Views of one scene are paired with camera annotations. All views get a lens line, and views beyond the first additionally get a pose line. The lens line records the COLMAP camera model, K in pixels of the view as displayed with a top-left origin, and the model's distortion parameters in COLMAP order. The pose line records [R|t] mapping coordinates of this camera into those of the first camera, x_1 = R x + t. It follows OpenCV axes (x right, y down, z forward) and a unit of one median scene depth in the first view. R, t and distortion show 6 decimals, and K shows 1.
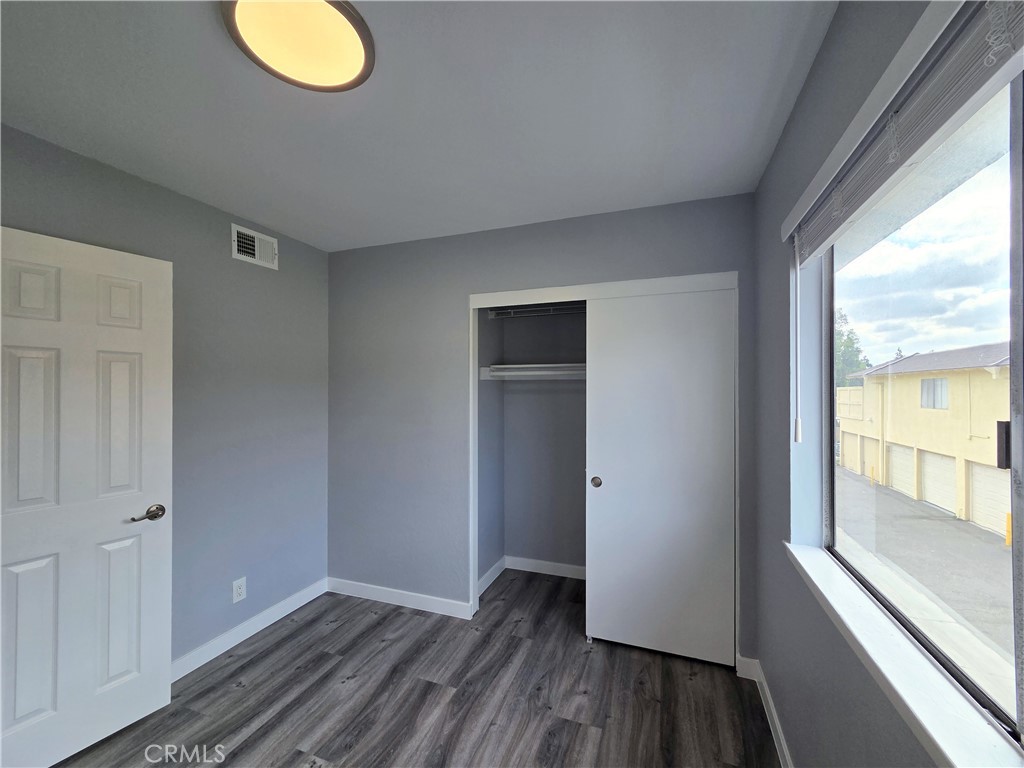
lens RADIAL K [[425.0, 0, 511.3], [0, 425.0, 388.9], [0, 0, 1]] dist [0.003662, 0.000592]
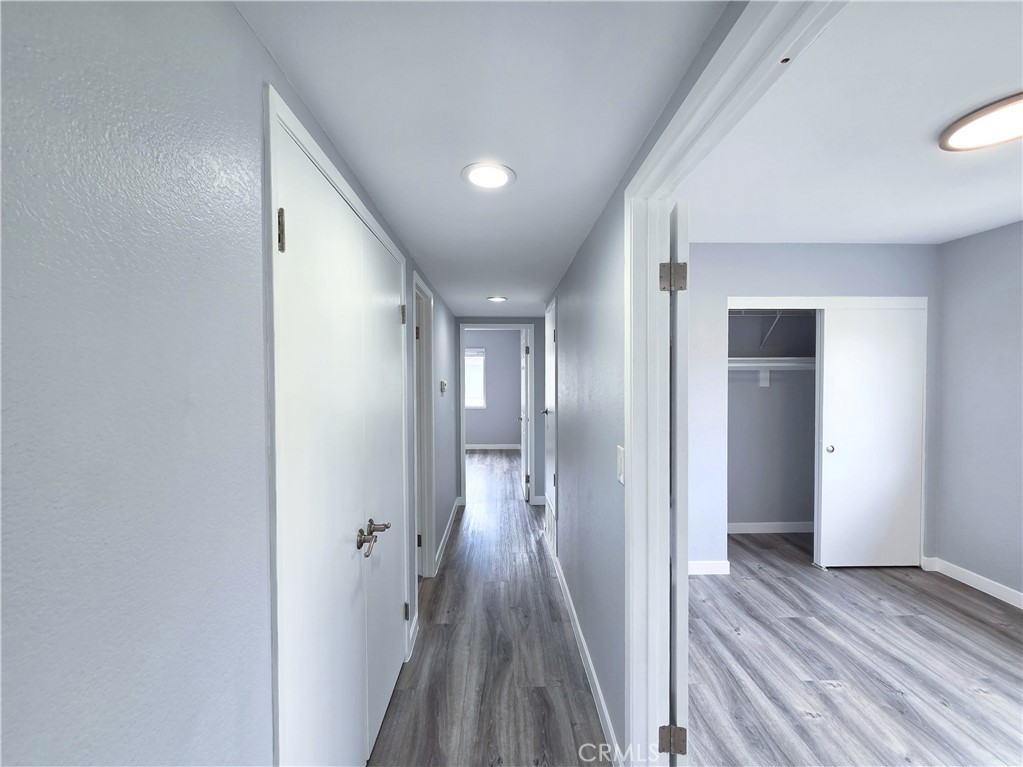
lens RADIAL K [[424.5, 0, 510.8], [0, 424.5, 388.4], [0, 0, 1]] dist [0.003662, 0.000592]
pose [[0.926188, -0.011964, 0.376873, -1.346700], [0.004273, 0.999765, 0.021237, 0.000979], [-0.377039, -0.018059, 0.926021, 0.177912]]
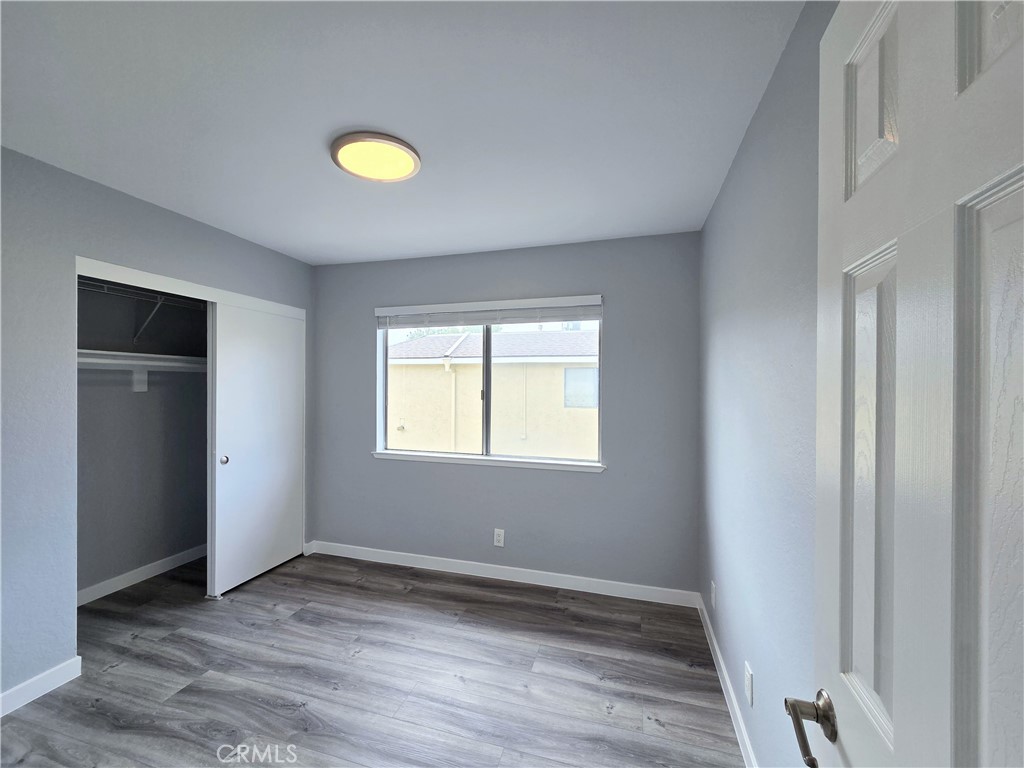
lens RADIAL K [[420.5, 0, 508.0], [0, 420.5, 386.4], [0, 0, 1]] dist [0.002670, 0.001343]
pose [[-0.071165, -0.001756, 0.997463, -1.138115], [-0.002366, 0.999996, 0.001592, 0.012823], [-0.997462, -0.002247, -0.071168, 0.336219]]
